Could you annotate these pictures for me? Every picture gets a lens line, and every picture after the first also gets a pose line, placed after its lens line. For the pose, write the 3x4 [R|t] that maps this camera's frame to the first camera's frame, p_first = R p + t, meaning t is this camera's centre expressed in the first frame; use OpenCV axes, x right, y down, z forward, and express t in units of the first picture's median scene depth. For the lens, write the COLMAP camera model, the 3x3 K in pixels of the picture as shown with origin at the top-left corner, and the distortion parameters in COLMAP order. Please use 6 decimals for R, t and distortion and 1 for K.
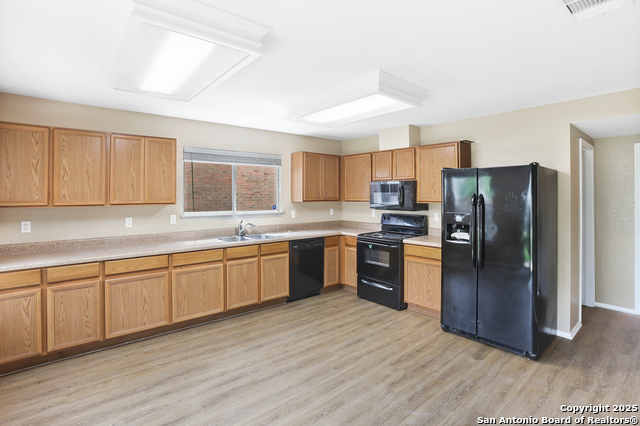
lens RADIAL K [[320.5, 0, 320.6], [0, 320.5, 196.5], [0, 0, 1]] dist [-0.032600, 0.001057]
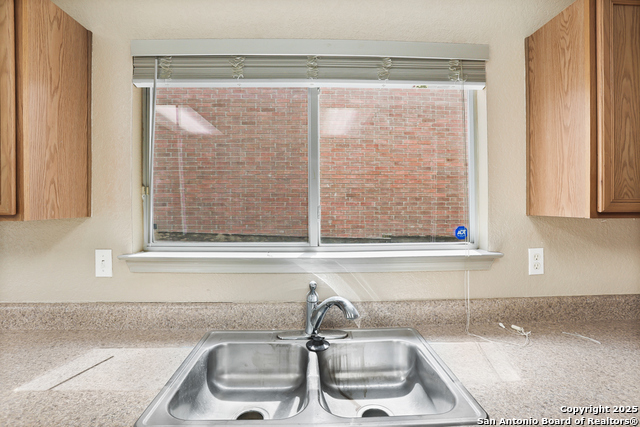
lens RADIAL K [[311.0, 0, 321.4], [0, 311.0, 201.1], [0, 0, 1]] dist [-0.053898, 0.017621]
pose [[0.794293, -0.003841, -0.607523, -0.076310], [-0.001957, 0.999959, -0.008881, 0.006910], [0.607532, 0.008243, 0.794252, 0.706009]]
